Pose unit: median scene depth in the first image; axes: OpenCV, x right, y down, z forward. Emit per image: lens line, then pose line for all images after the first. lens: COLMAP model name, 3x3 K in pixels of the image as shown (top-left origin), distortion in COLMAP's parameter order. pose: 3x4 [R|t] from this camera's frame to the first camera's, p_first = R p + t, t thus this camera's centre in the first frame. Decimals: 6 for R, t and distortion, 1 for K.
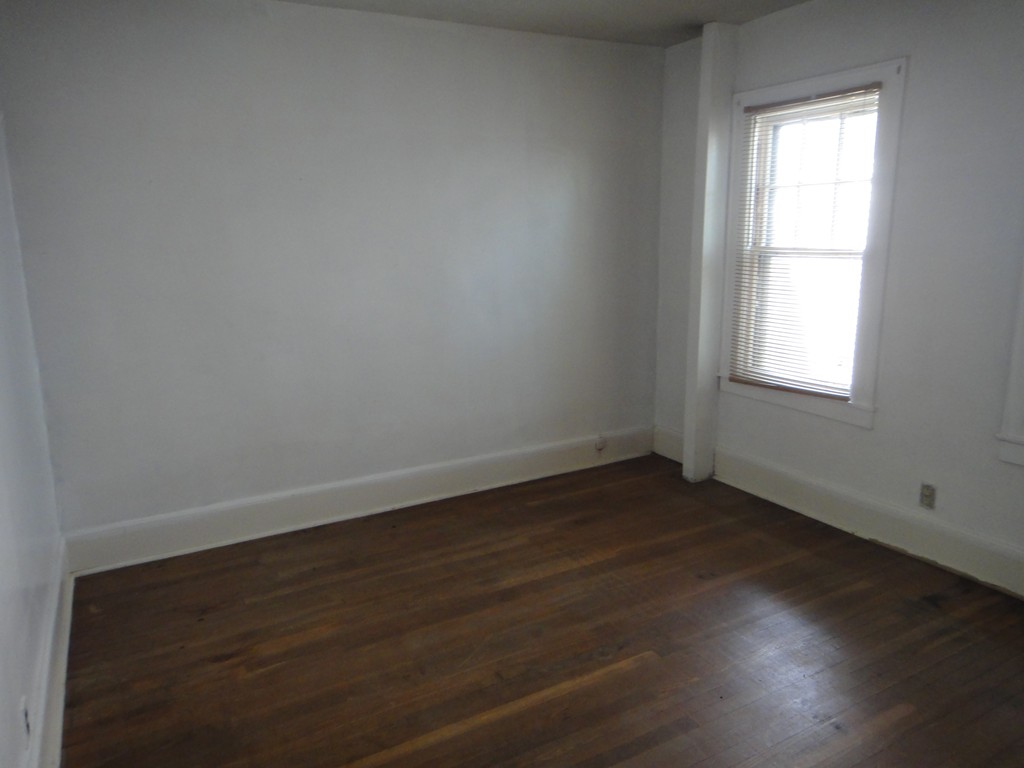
lens RADIAL K [[736.7, 0, 515.3], [0, 736.7, 377.3], [0, 0, 1]] dist [0.009929, 0.000011]
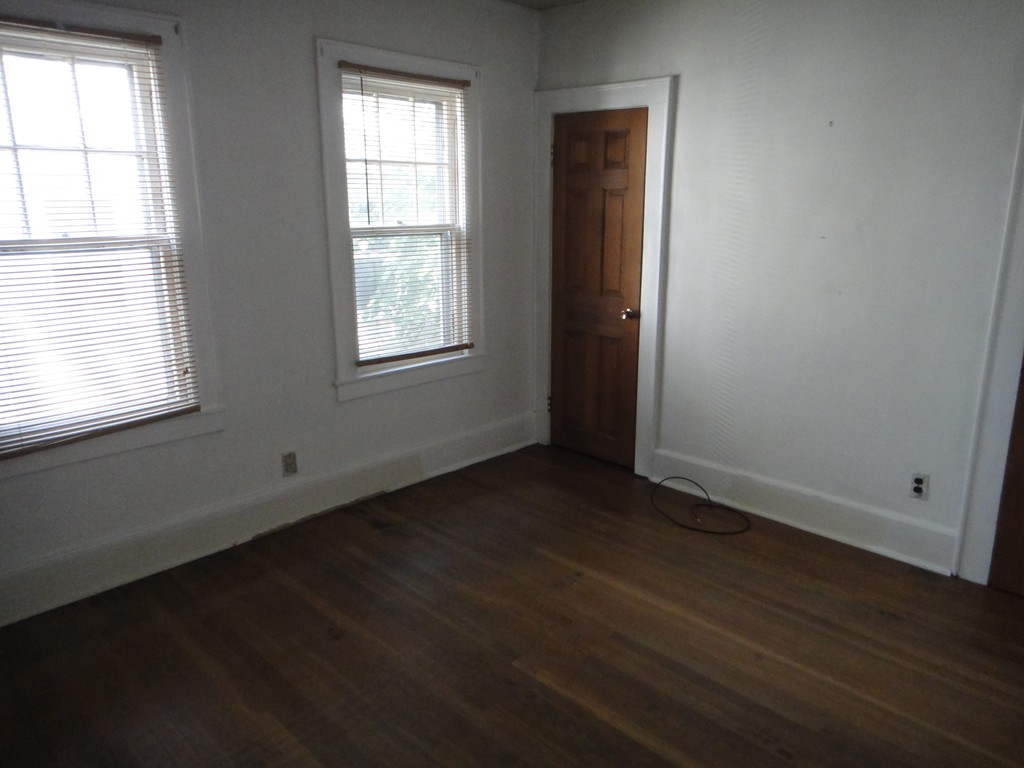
lens RADIAL K [[736.7, 0, 515.3], [0, 736.7, 377.3], [0, 0, 1]] dist [0.009929, 0.000011]
pose [[-0.285577, -0.211329, 0.934765, -0.510188], [0.200333, 0.940672, 0.273867, -0.185862], [-0.937183, 0.265475, -0.226298, 0.929547]]
